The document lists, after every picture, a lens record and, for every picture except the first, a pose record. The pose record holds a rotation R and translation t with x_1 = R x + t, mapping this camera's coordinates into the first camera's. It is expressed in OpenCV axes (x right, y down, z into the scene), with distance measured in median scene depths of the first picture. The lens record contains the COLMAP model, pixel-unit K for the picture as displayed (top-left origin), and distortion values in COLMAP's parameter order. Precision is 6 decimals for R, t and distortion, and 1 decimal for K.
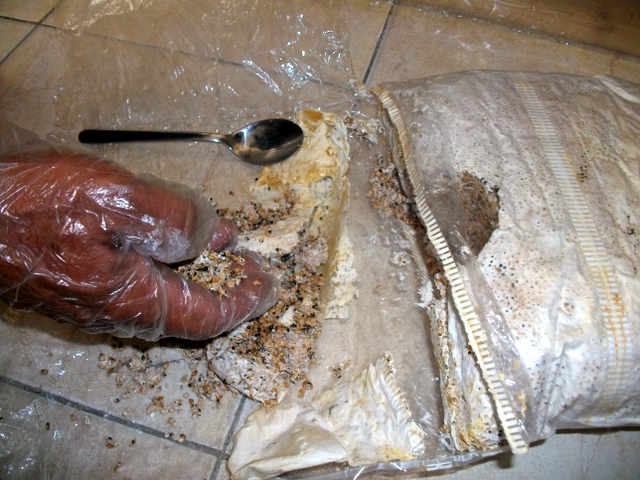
lens RADIAL K [[598.0, 0, 320.0], [0, 598.0, 240.0], [0, 0, 1]] dist [-0.050786, -0.013636]
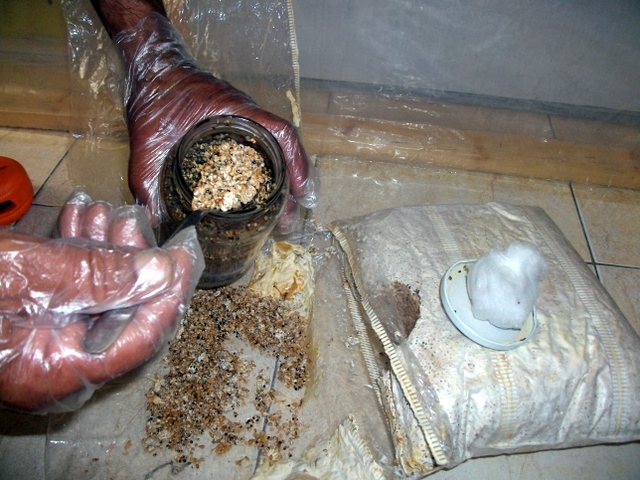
lens RADIAL K [[598.0, 0, 320.0], [0, 598.0, 240.0], [0, 0, 1]] dist [-0.050786, -0.013636]
pose [[0.995288, -0.076610, 0.059438, -0.015490], [0.086893, 0.976726, -0.196100, 0.061352], [-0.043032, 0.200340, 0.978781, -0.467813]]
